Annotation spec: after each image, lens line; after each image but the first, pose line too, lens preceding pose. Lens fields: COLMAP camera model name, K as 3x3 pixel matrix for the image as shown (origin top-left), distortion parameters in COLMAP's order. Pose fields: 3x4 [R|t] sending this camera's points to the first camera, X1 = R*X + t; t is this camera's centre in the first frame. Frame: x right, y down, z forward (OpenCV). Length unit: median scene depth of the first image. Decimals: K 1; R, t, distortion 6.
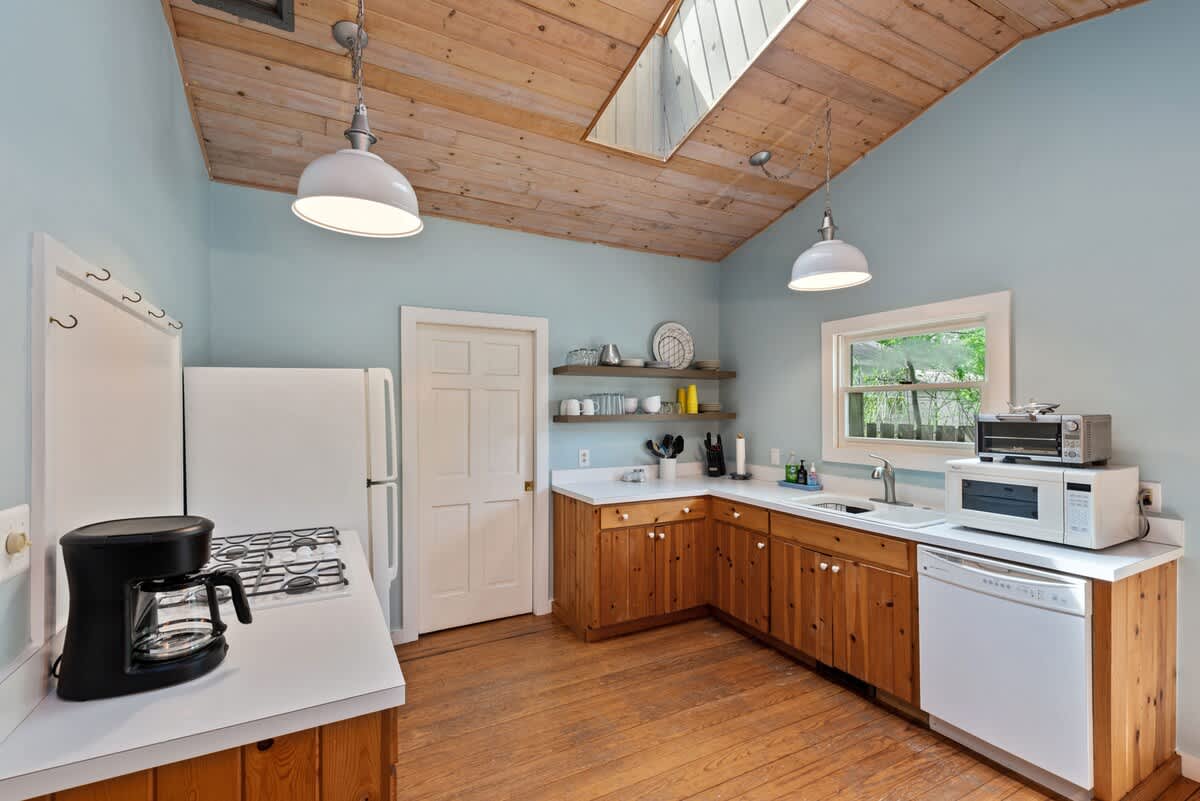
lens RADIAL K [[492.4, 0, 595.7], [0, 492.4, 406.8], [0, 0, 1]] dist [0.001072, -0.000246]
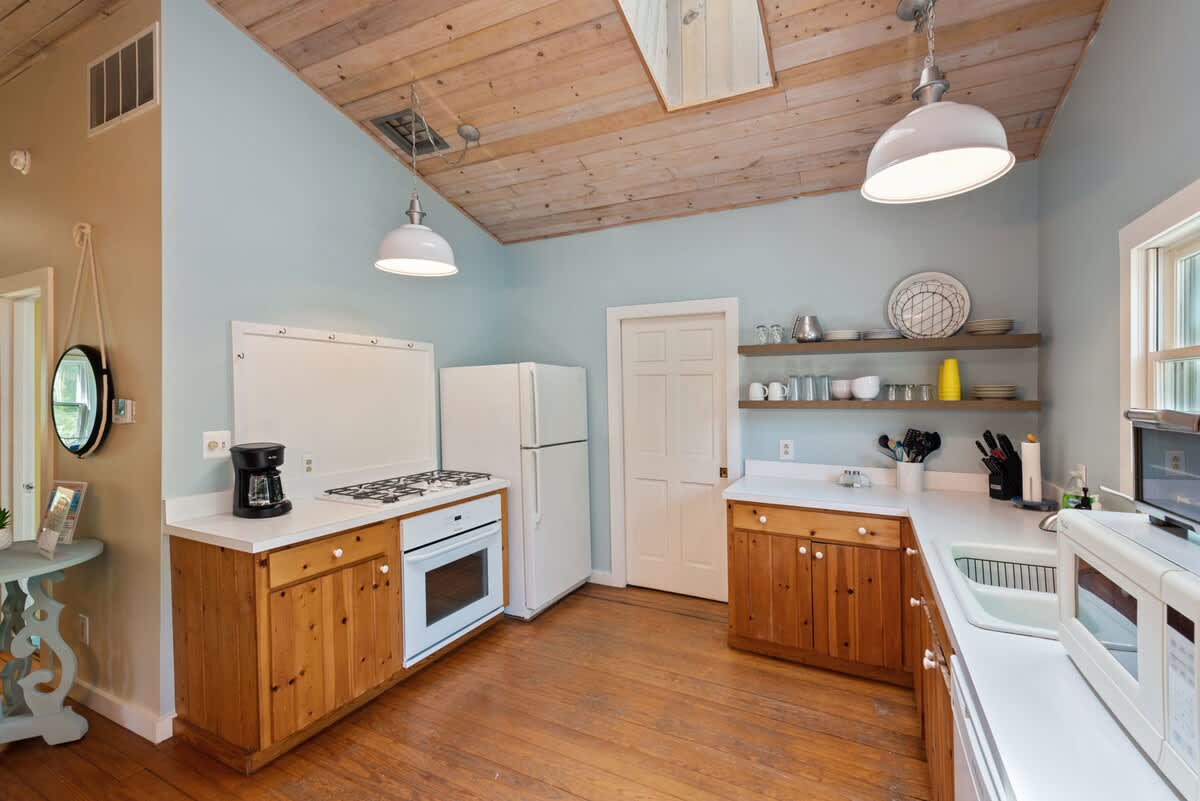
lens RADIAL K [[481.6, 0, 606.4], [0, 481.6, 402.2], [0, 0, 1]] dist [0.001318, -0.000145]
pose [[0.623986, 0.017112, -0.781248, 0.499571], [0.003303, 0.999694, 0.024536, -0.002881], [0.781429, -0.017890, 0.623738, 0.245732]]
